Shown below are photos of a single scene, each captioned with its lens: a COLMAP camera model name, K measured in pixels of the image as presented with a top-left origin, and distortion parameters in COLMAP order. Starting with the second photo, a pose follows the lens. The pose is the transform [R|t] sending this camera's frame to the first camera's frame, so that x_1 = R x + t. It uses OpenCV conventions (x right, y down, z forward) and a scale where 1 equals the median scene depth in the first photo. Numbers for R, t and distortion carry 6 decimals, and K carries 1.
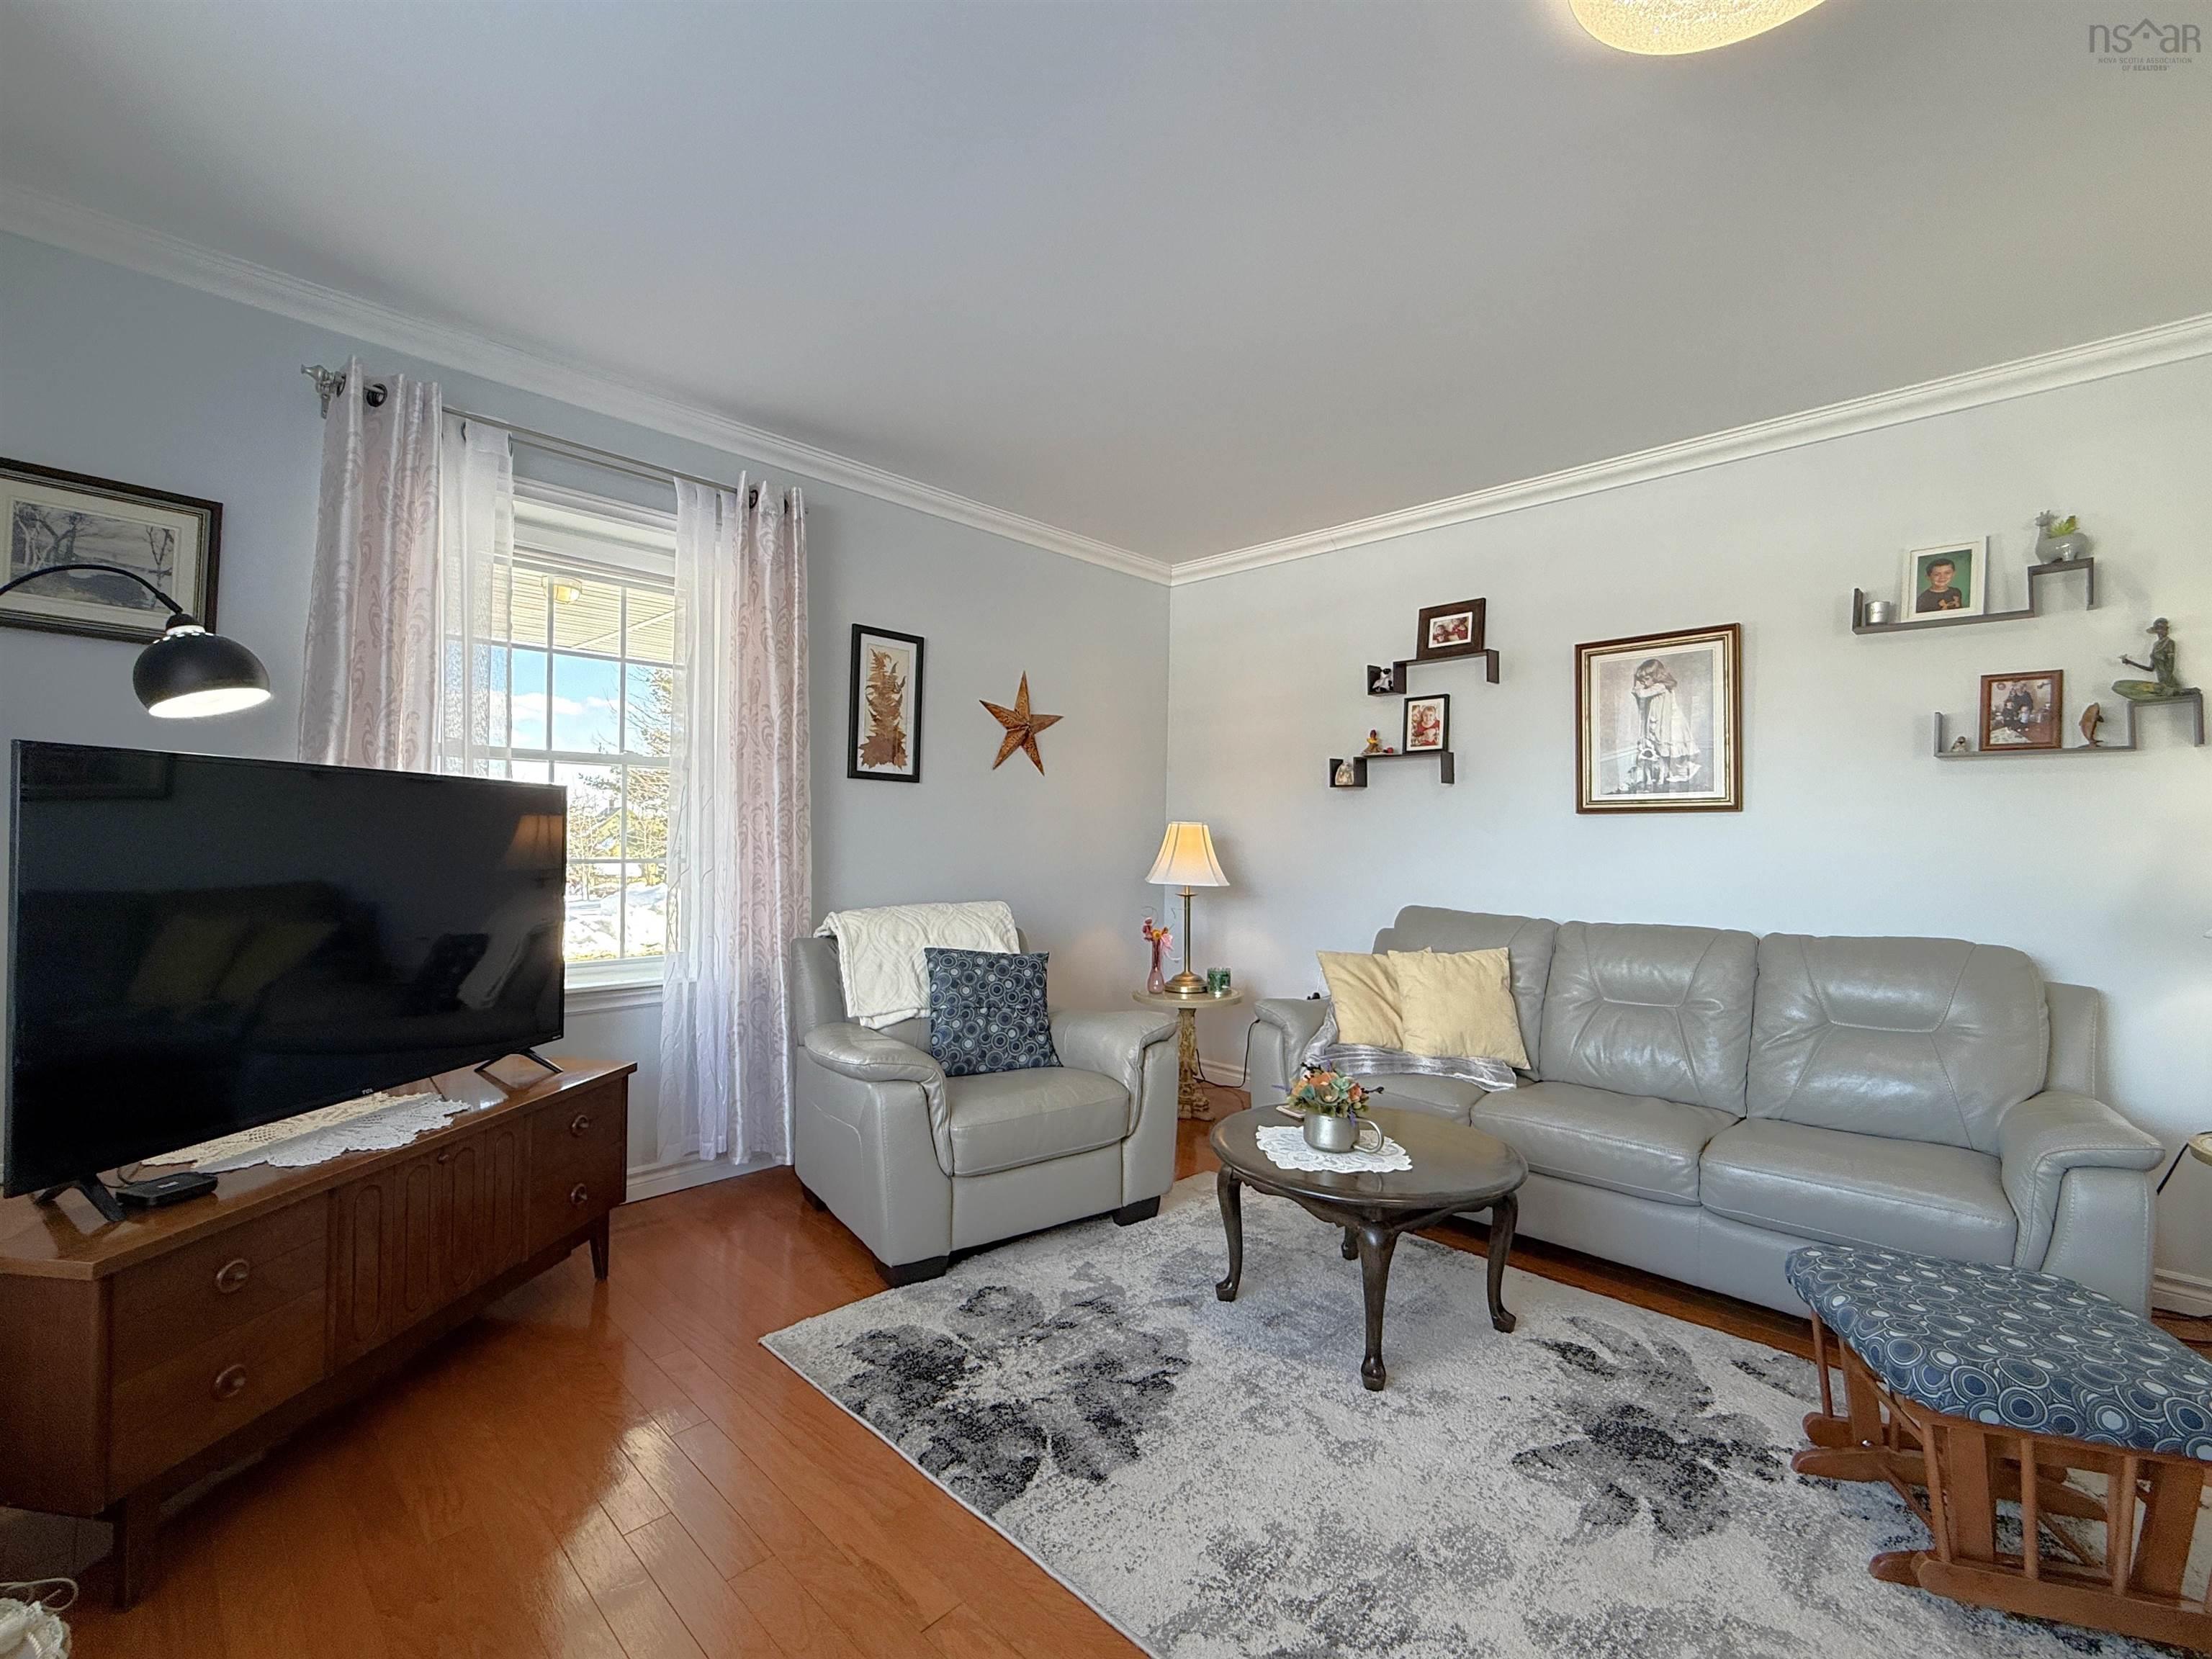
lens RADIAL K [[966.9, 0, 1106.0], [0, 966.9, 829.5], [0, 0, 1]] dist [-0.000068, -0.000258]
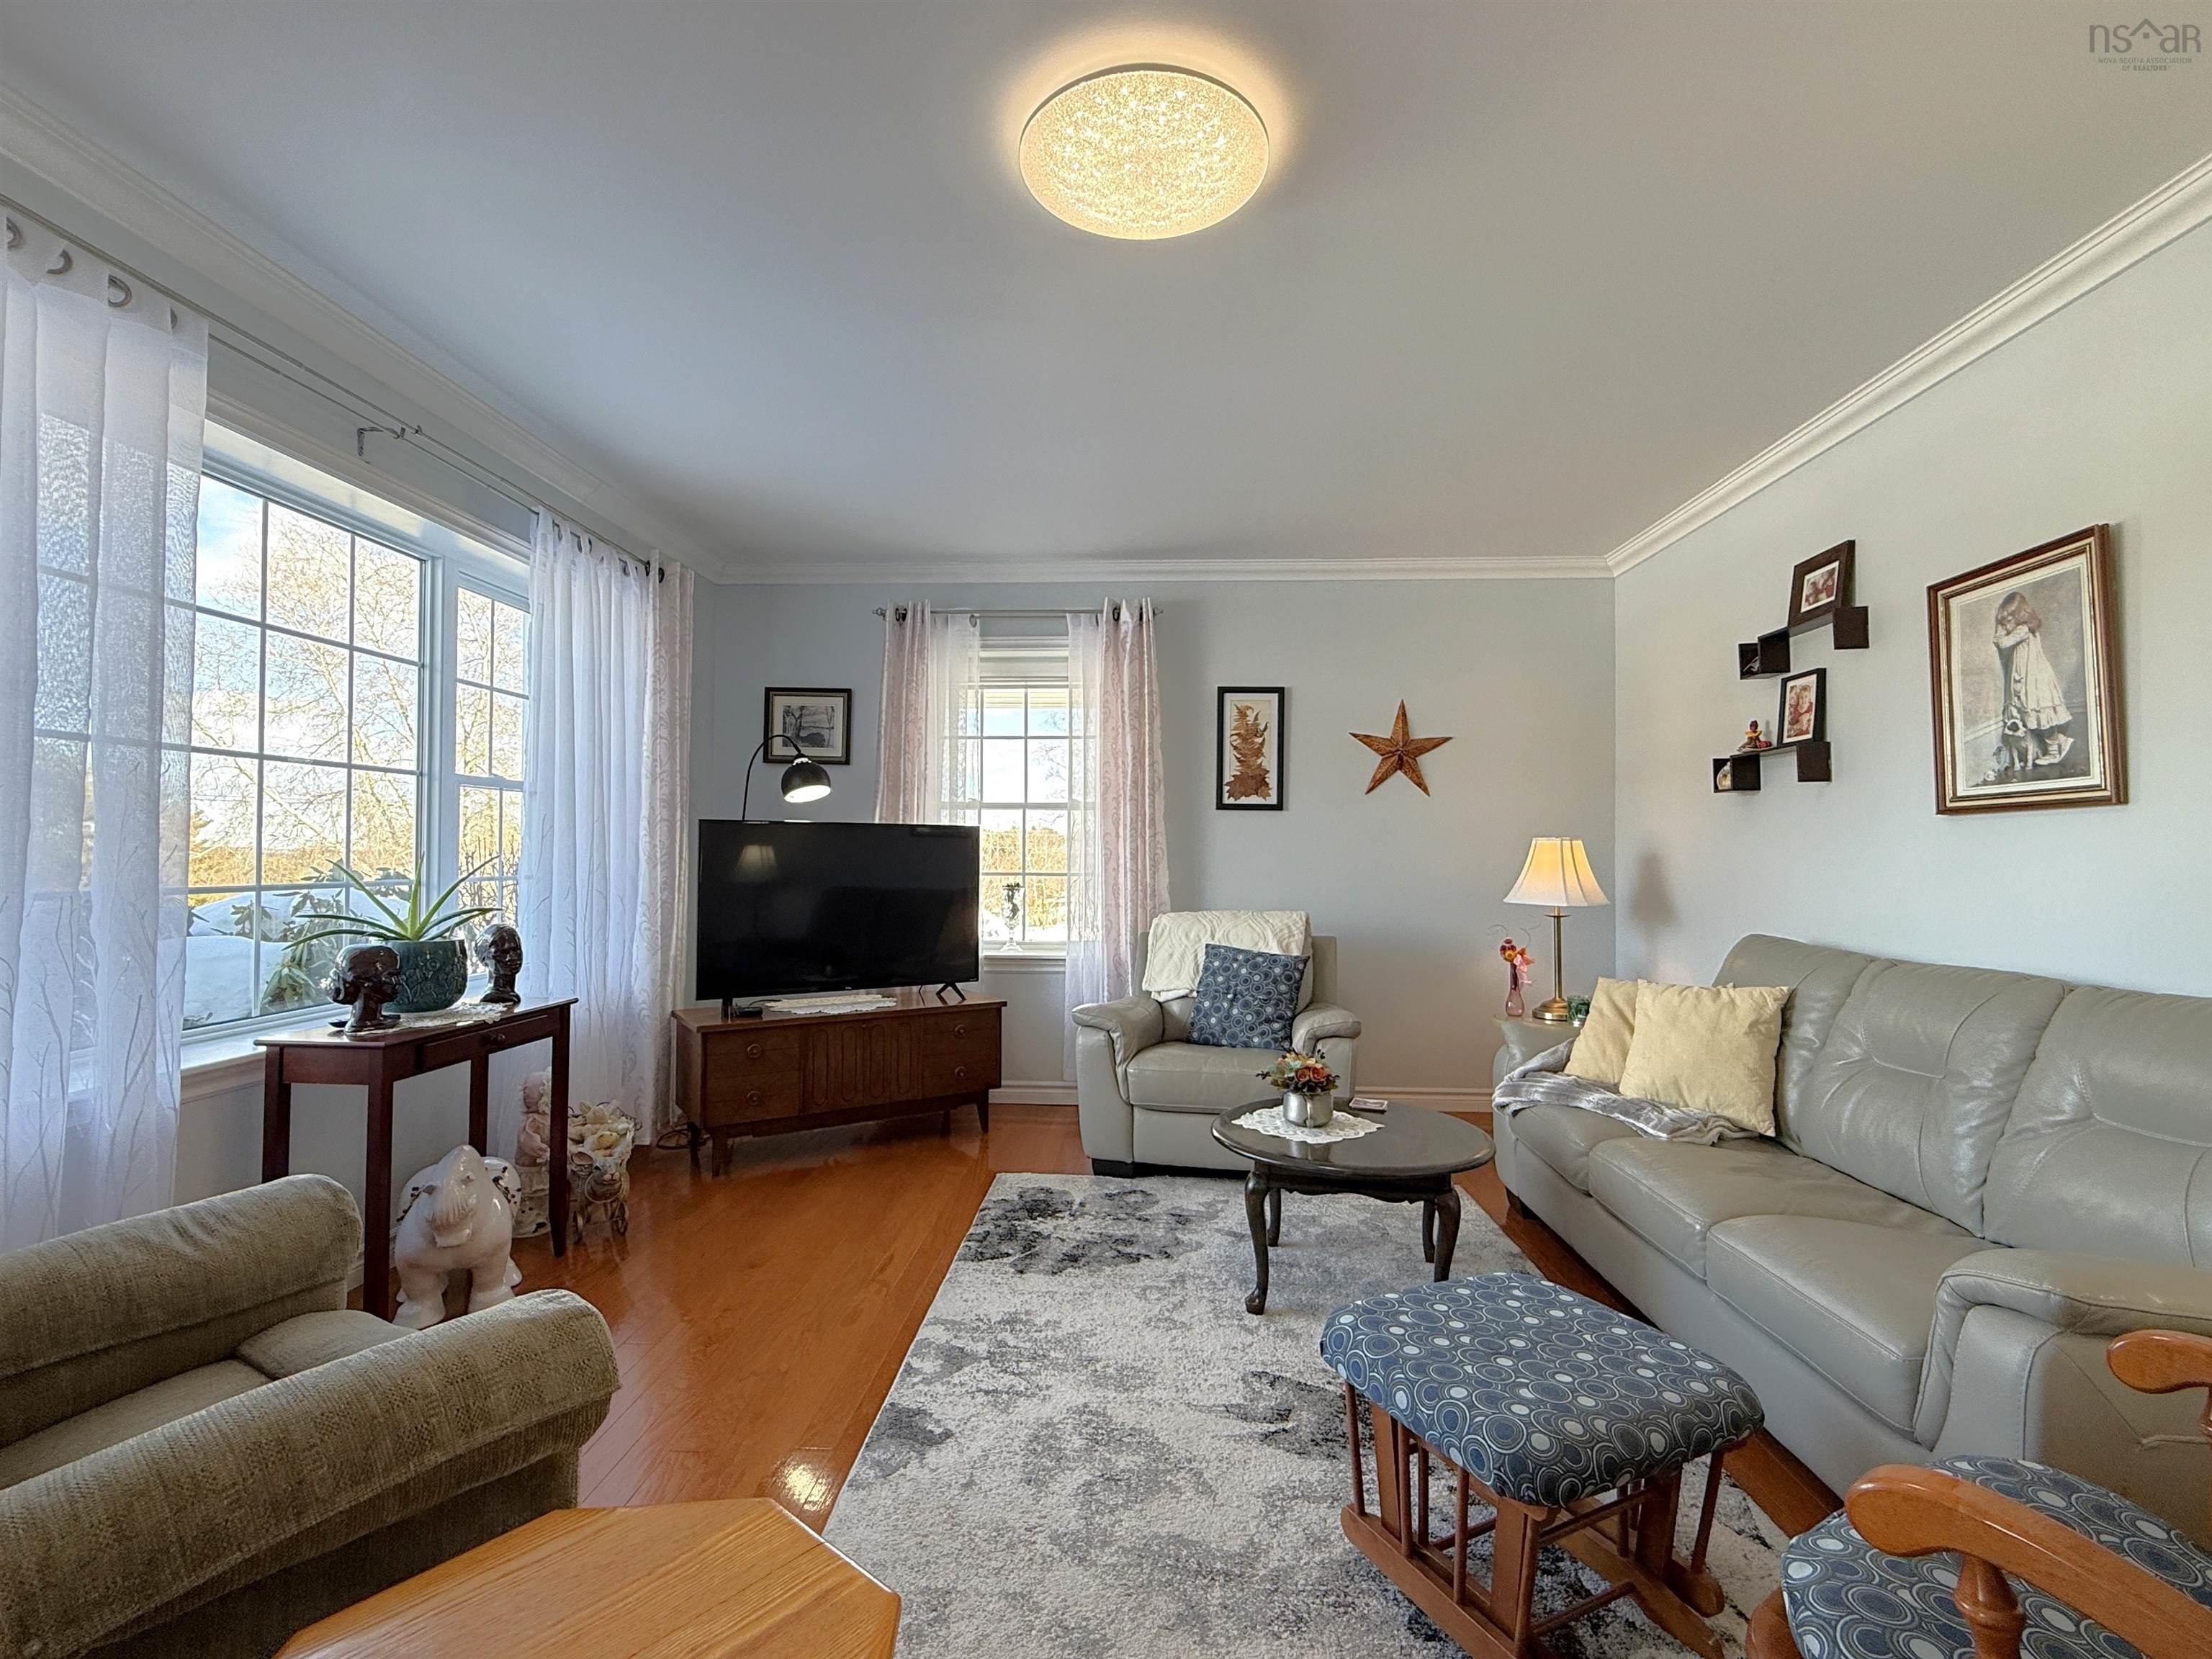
lens RADIAL K [[1035.8, 0, 1100.7], [0, 1035.8, 828.8], [0, 0, 1]] dist [0.000489, -0.000103]
pose [[0.655648, -0.030173, -0.754464, 0.765697], [0.010975, 0.999477, -0.030434, 0.012521], [0.754987, 0.011674, 0.655636, 0.008022]]
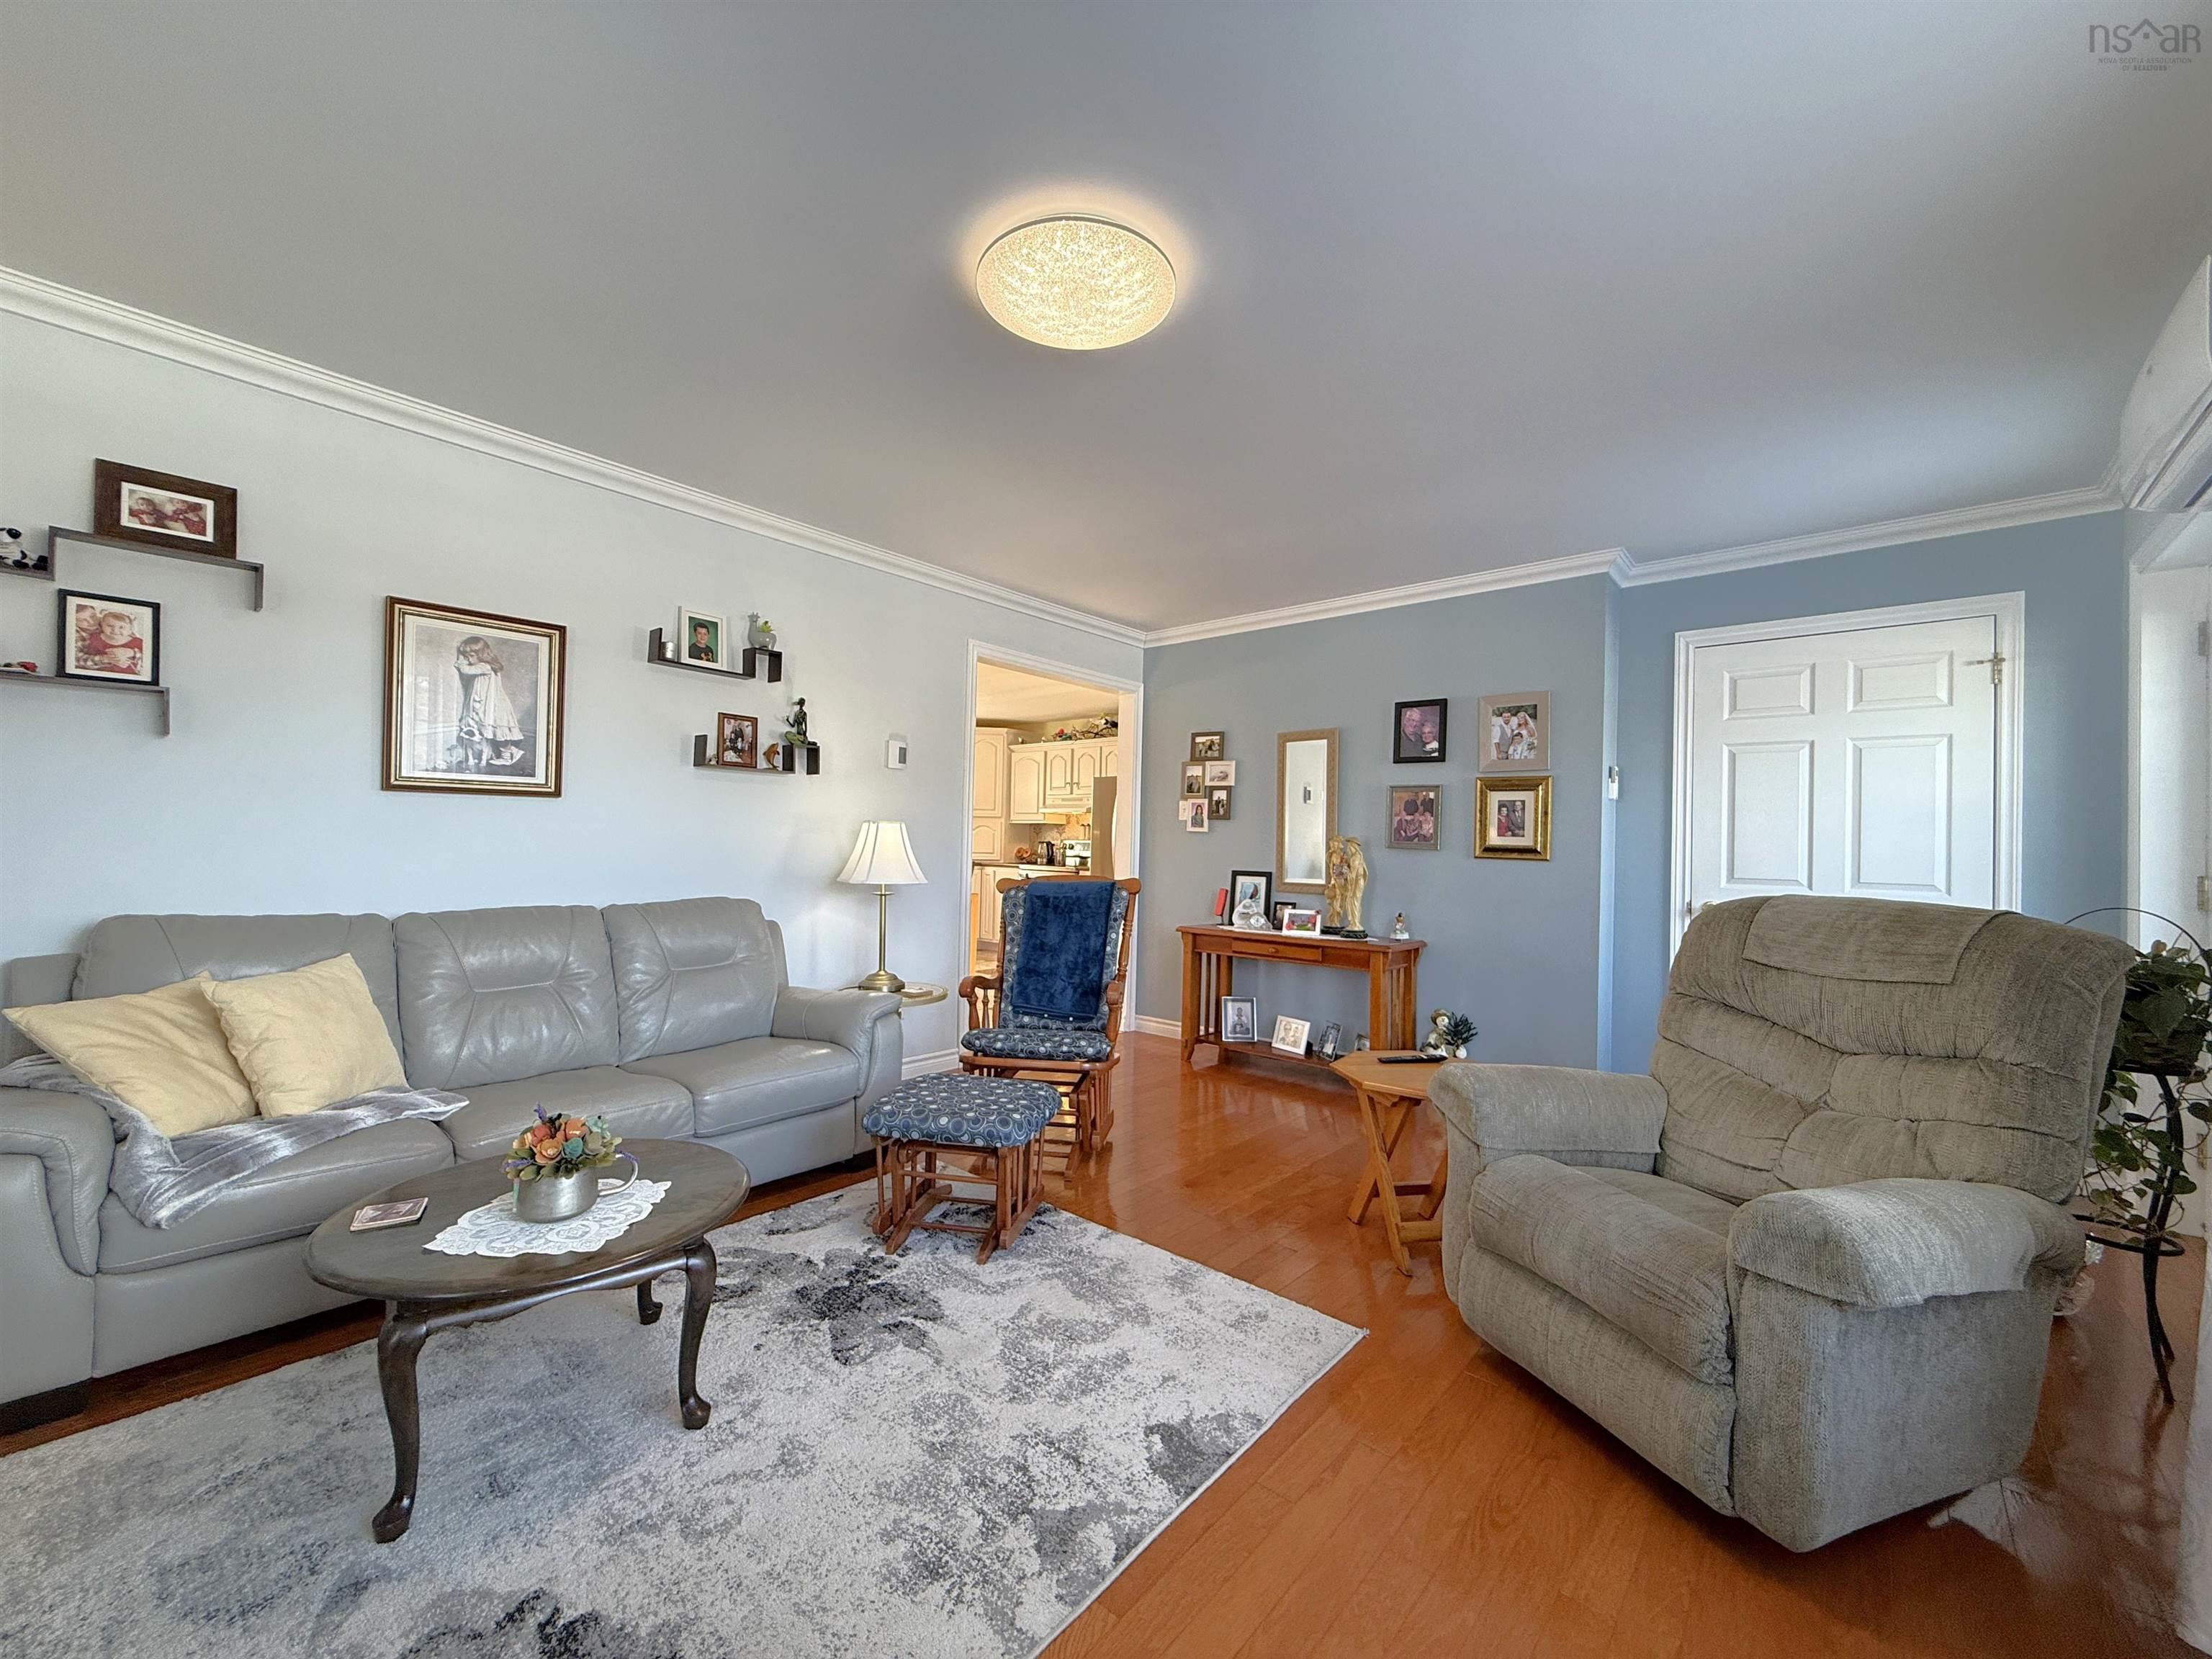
lens RADIAL K [[877.1, 0, 1102.0], [0, 877.1, 831.1], [0, 0, 1]] dist [0.000392, -0.000137]
pose [[-0.058724, -0.001925, 0.998272, -0.393111], [-0.034838, 0.999393, -0.000122, -0.002147], [-0.997666, -0.034785, -0.058755, 0.460929]]
